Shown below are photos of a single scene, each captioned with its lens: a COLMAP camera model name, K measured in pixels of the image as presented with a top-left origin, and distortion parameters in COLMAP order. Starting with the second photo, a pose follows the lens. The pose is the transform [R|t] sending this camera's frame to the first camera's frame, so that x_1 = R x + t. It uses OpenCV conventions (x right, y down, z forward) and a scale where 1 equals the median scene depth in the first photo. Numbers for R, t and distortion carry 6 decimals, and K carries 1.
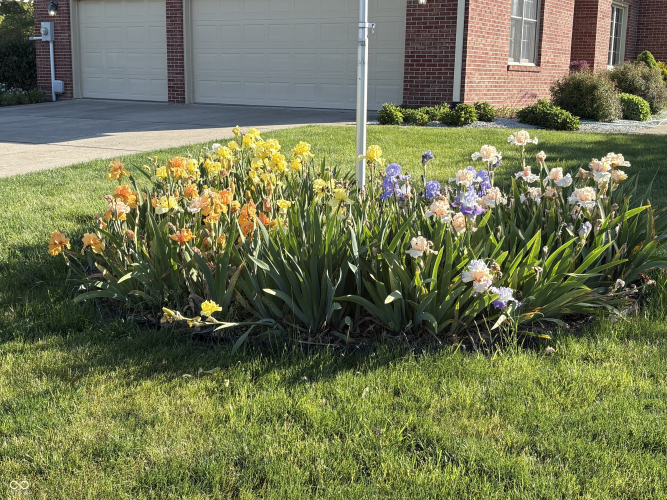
lens RADIAL K [[868.3, 0, 333.5], [0, 868.3, 250.0], [0, 0, 1]] dist [0.221701, -0.788652]
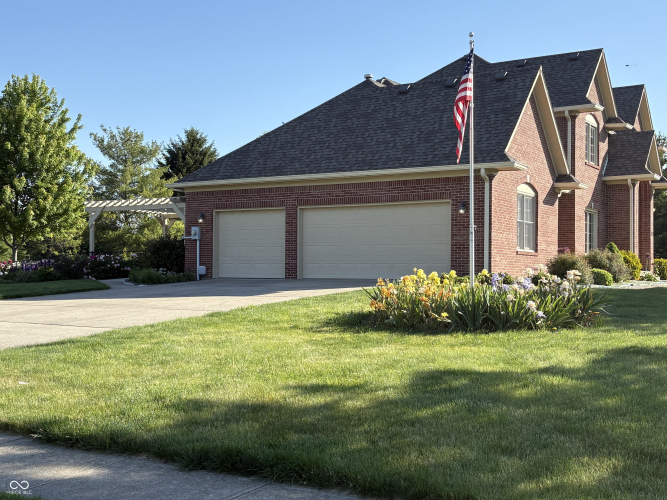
lens RADIAL K [[868.3, 0, 333.5], [0, 868.3, 250.0], [0, 0, 1]] dist [0.221701, -0.788652]
pose [[0.999943, -0.009046, 0.005740, -0.132293], [0.010095, 0.974962, -0.222143, 0.126154], [-0.003587, 0.222188, 0.974997, -0.494630]]
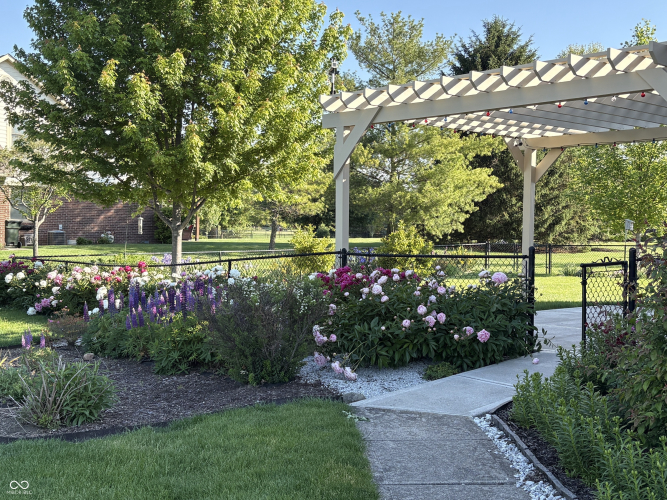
lens RADIAL K [[868.3, 0, 333.5], [0, 868.3, 250.0], [0, 0, 1]] dist [0.221701, -0.788652]
pose [[0.963570, 0.001961, -0.267450, -0.552591], [-0.048258, 0.984836, -0.166641, -0.256071], [0.263067, 0.173477, 0.949053, 1.017992]]
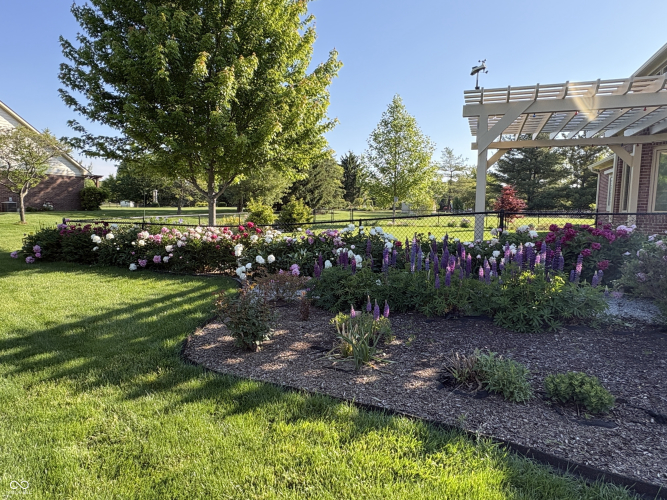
lens RADIAL K [[407.0, 0, 331.1], [0, 407.0, 247.3], [0, 0, 1]] dist [0.014275, 0.001835]
pose [[0.982840, -0.022198, 0.183119, -0.988396], [0.038702, 0.995452, -0.087052, -0.305763], [-0.180354, 0.092645, 0.979229, 1.308819]]
